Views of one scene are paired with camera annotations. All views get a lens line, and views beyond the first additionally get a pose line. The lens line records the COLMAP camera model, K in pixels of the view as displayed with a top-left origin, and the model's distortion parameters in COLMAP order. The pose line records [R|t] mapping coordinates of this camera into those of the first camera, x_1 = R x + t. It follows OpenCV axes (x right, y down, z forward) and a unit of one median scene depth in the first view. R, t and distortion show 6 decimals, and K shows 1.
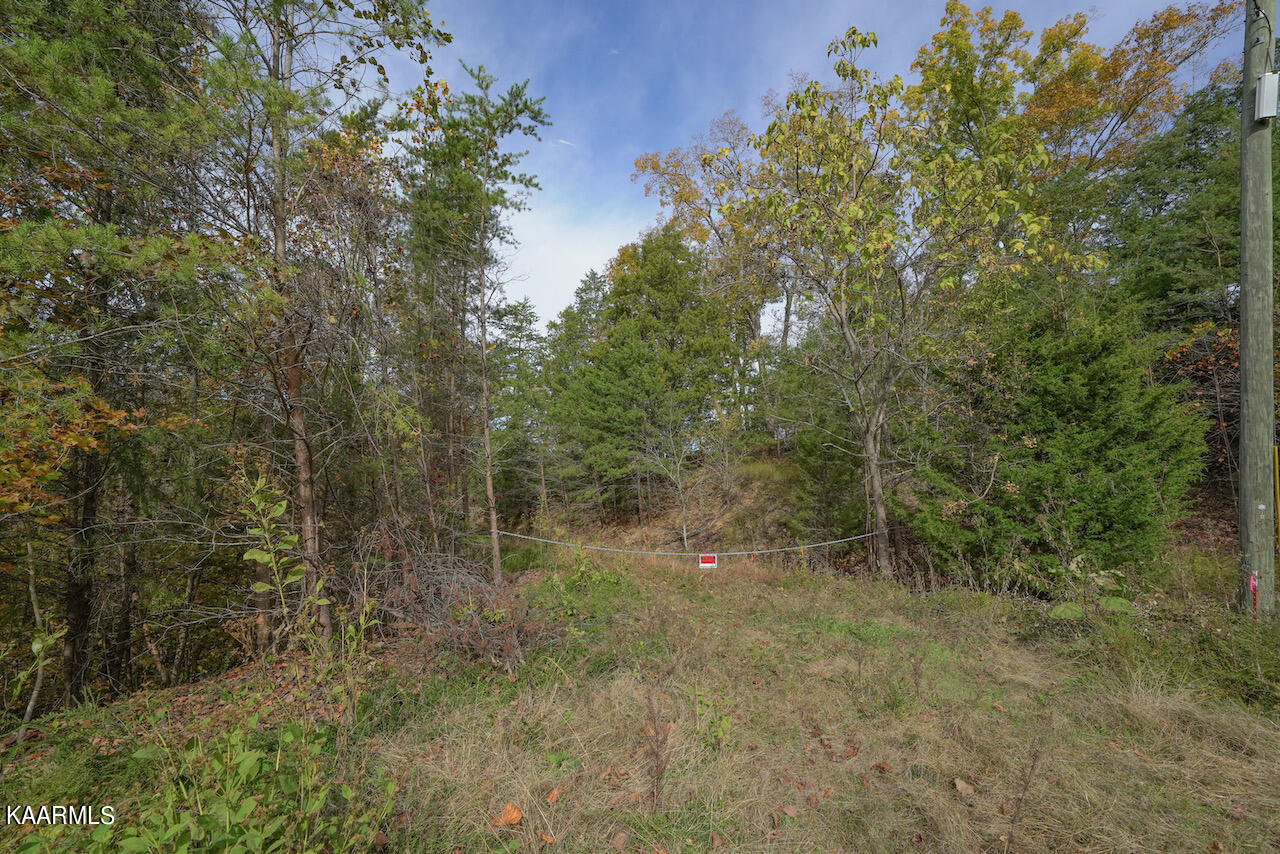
lens RADIAL K [[595.1, 0, 638.3], [0, 595.1, 428.7], [0, 0, 1]] dist [0.004905, 0.000341]
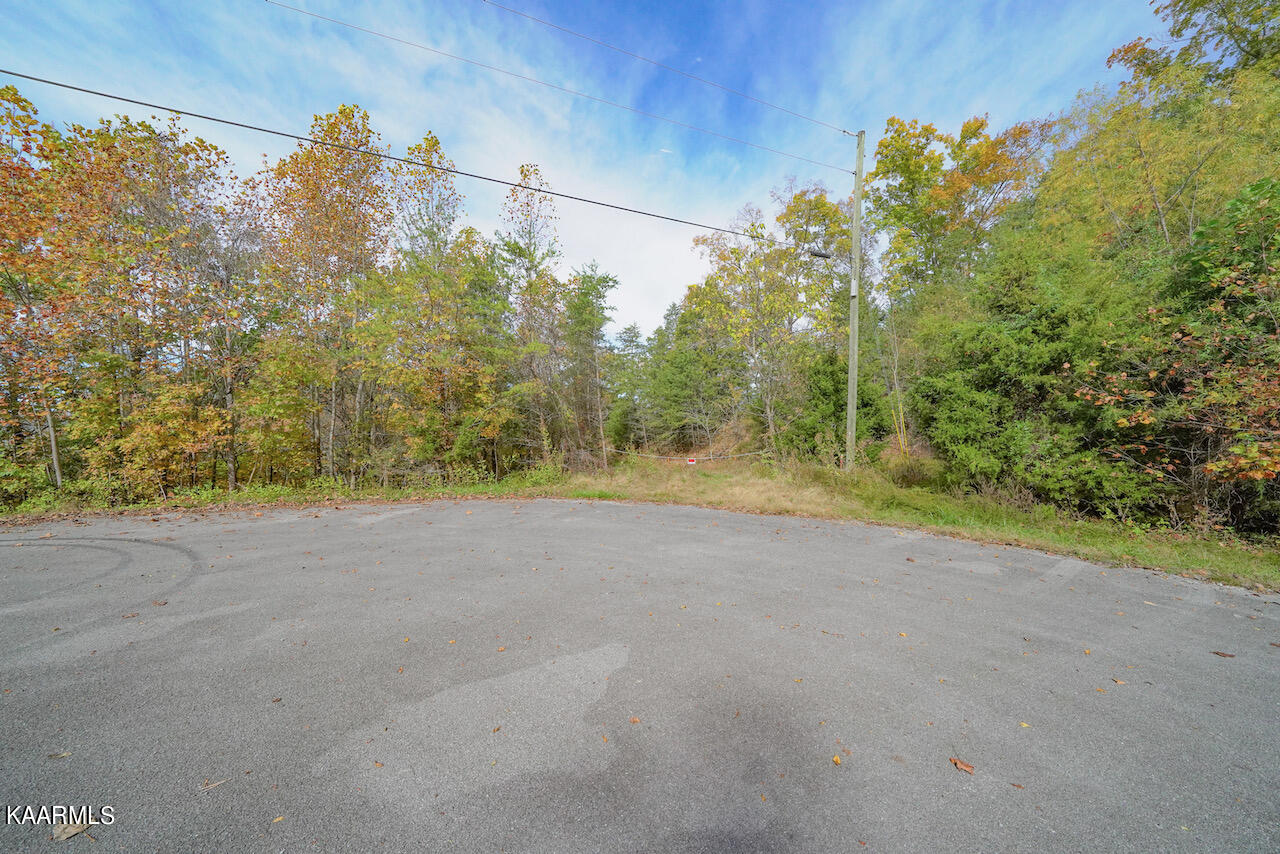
lens RADIAL K [[449.5, 0, 640.5], [0, 449.5, 428.2], [0, 0, 1]] dist [-0.000889, -0.000020]
pose [[0.974738, -0.014181, -0.222901, 0.134479], [0.032609, 0.996324, 0.079212, -0.024347], [0.220959, -0.084480, 0.971617, -0.333412]]
